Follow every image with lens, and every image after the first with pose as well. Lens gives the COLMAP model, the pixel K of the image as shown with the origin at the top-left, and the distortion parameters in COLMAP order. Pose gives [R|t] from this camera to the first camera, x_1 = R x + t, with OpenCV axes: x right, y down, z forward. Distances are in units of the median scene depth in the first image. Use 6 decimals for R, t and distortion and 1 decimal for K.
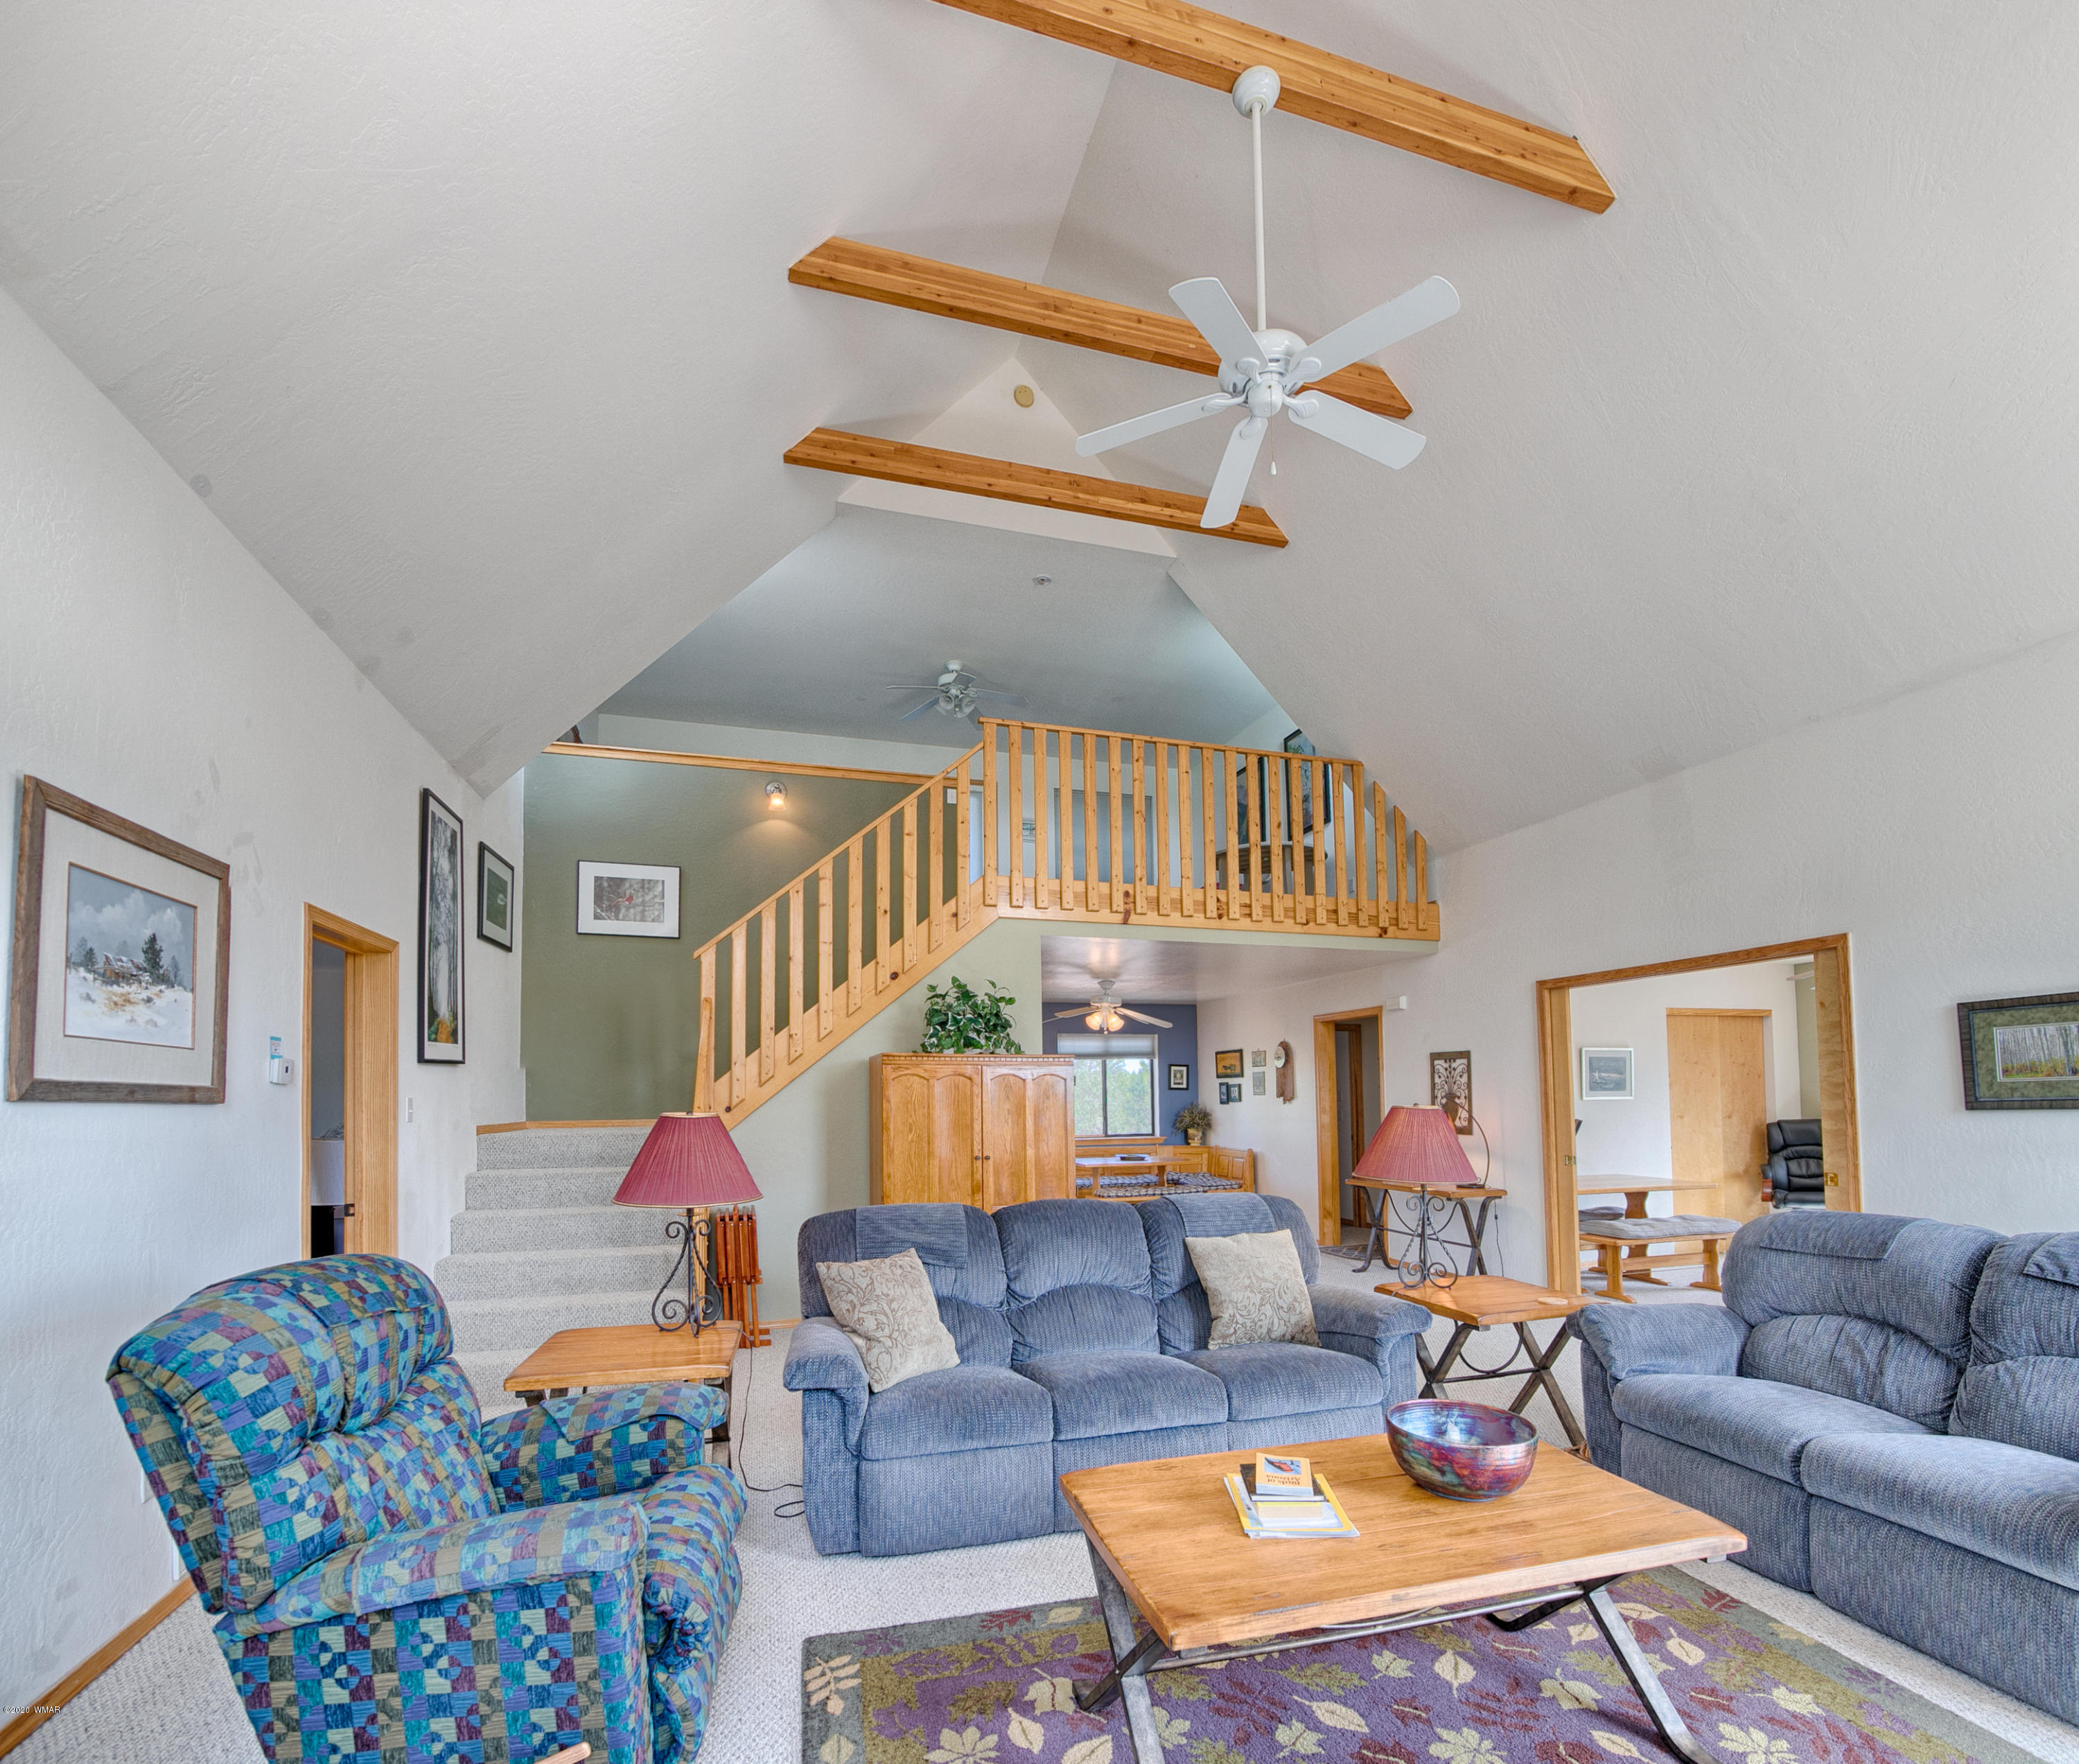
lens RADIAL K [[965.2, 0, 1047.1], [0, 965.2, 1050.2], [0, 0, 1]] dist [-0.016640, 0.000468]
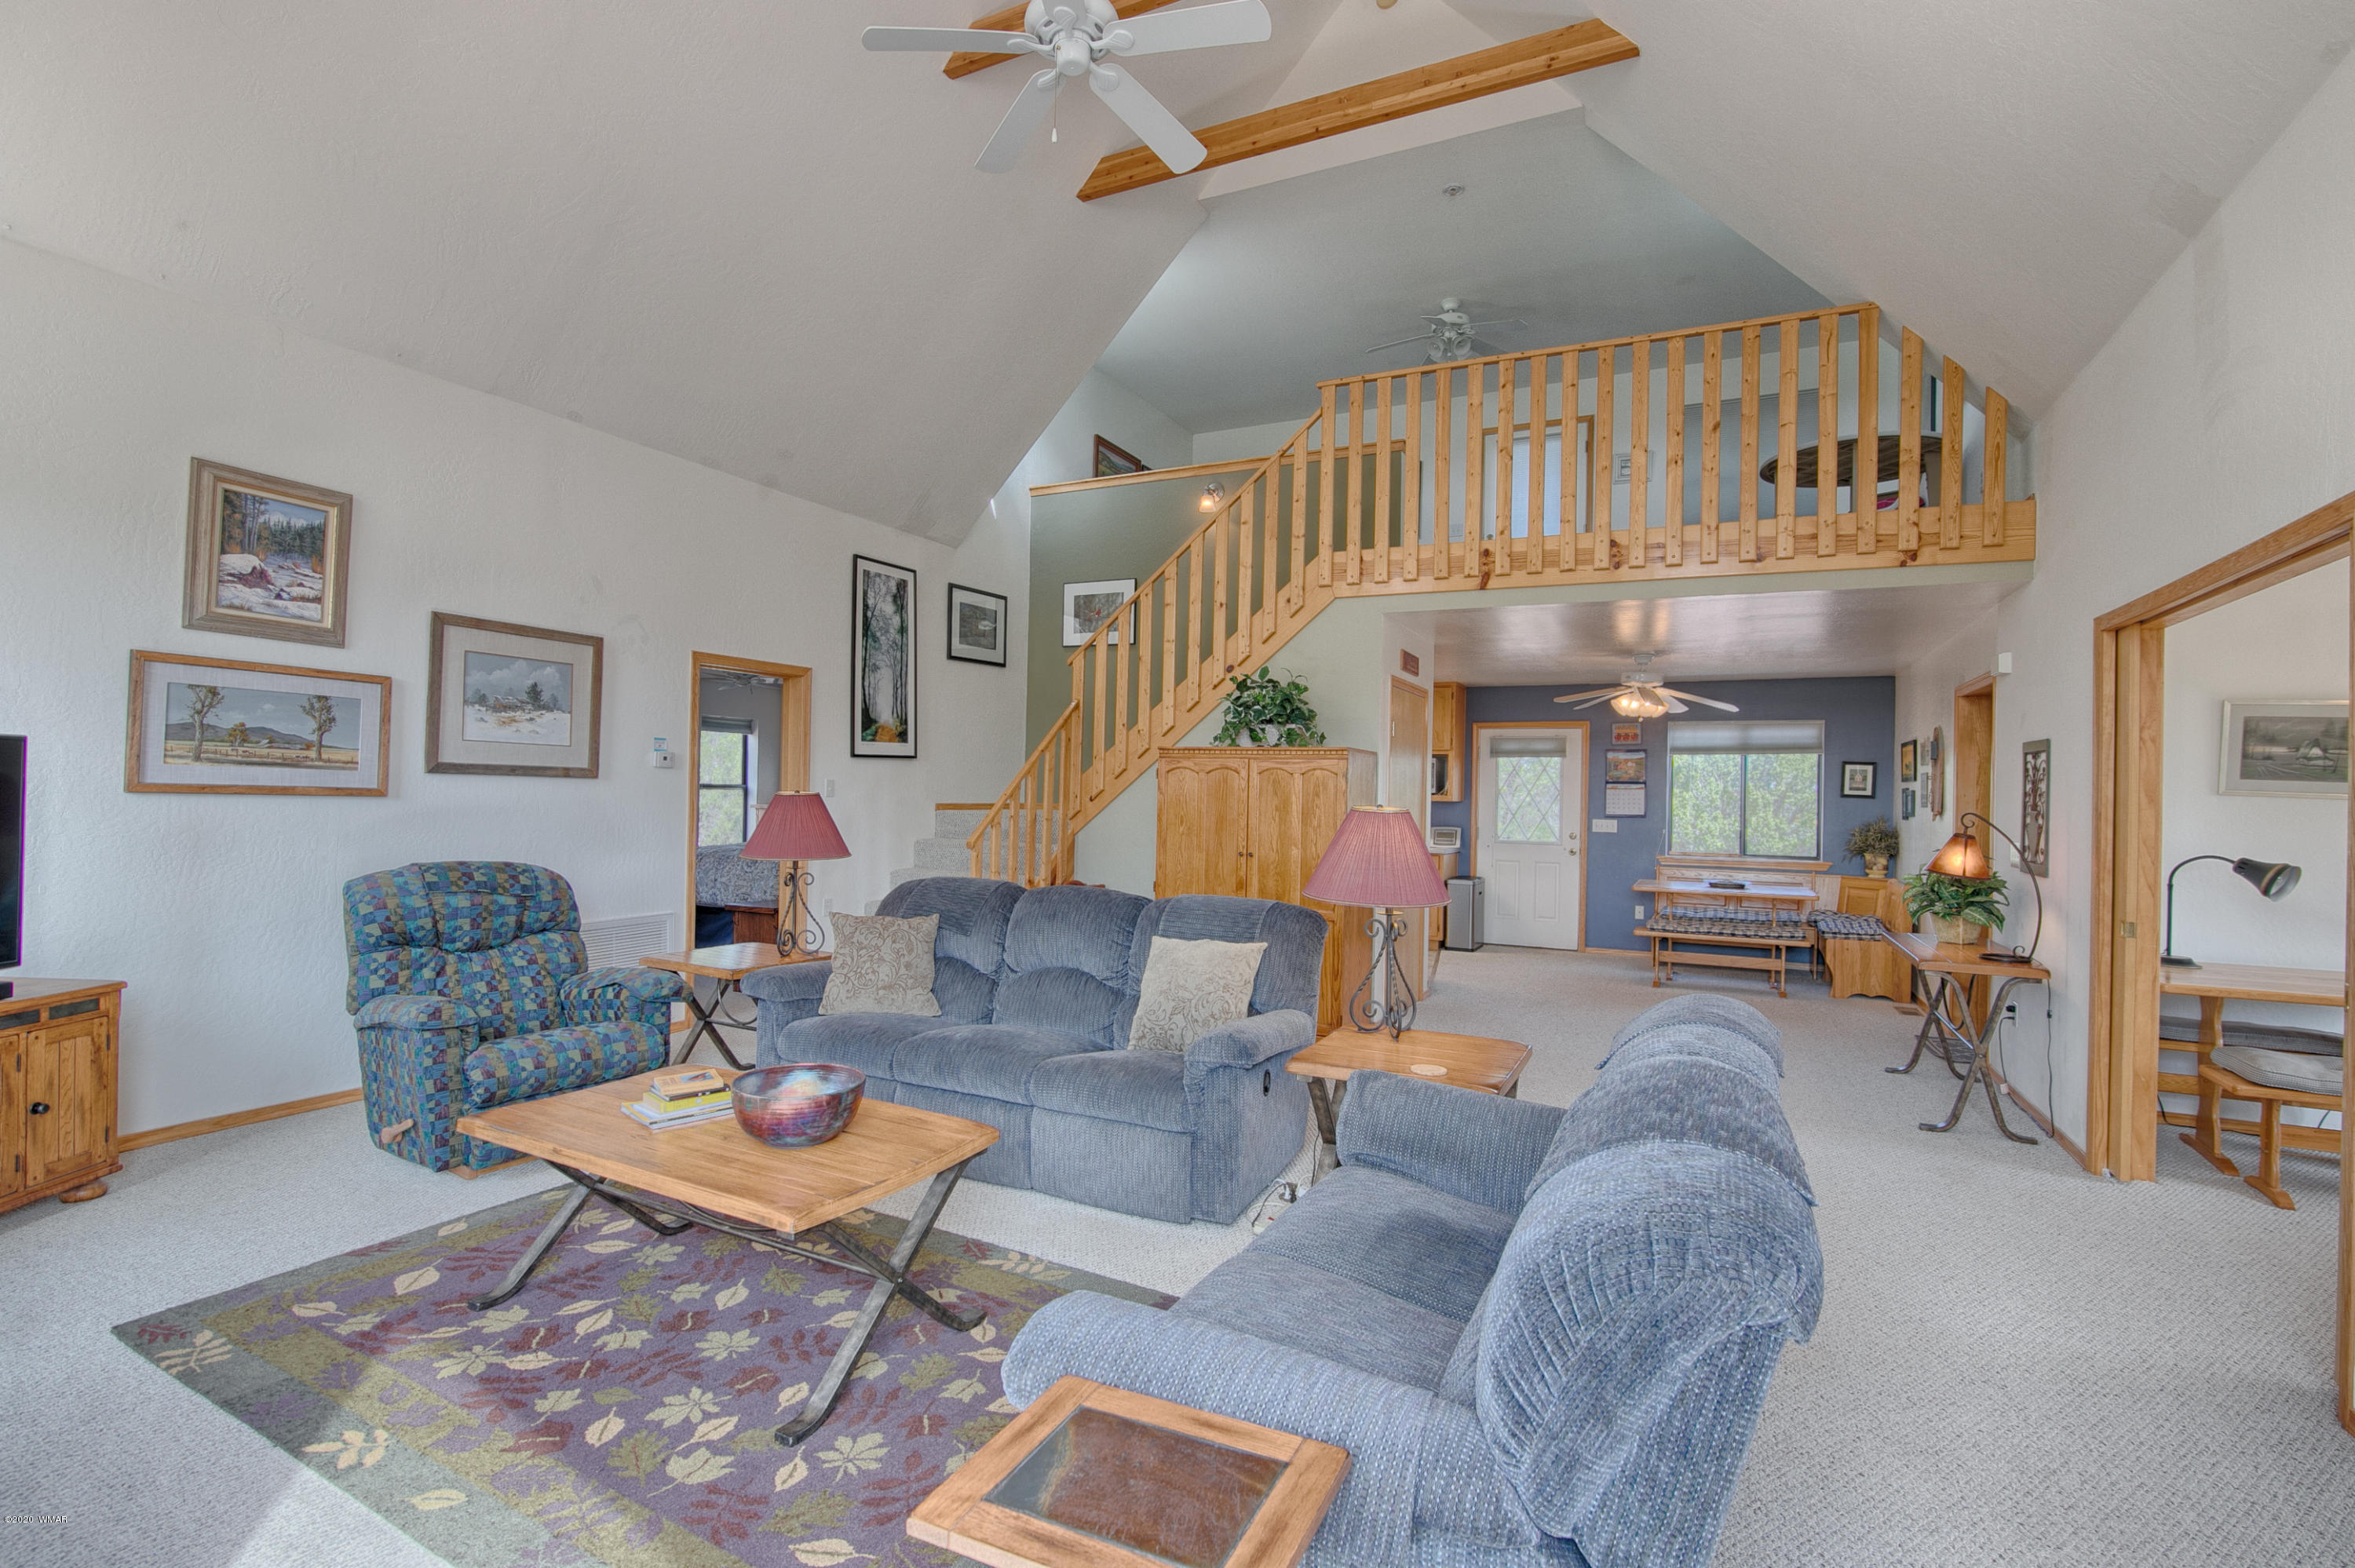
lens RADIAL K [[1088.2, 0, 1177.5], [0, 1088.2, 784.0], [0, 0, 1]] dist [-0.017700, 0.000356]
pose [[0.726061, 0.016159, -0.687440, 0.573321], [0.006318, 0.999525, 0.030169, 0.006427], [0.687601, -0.026248, 0.725614, 0.148387]]
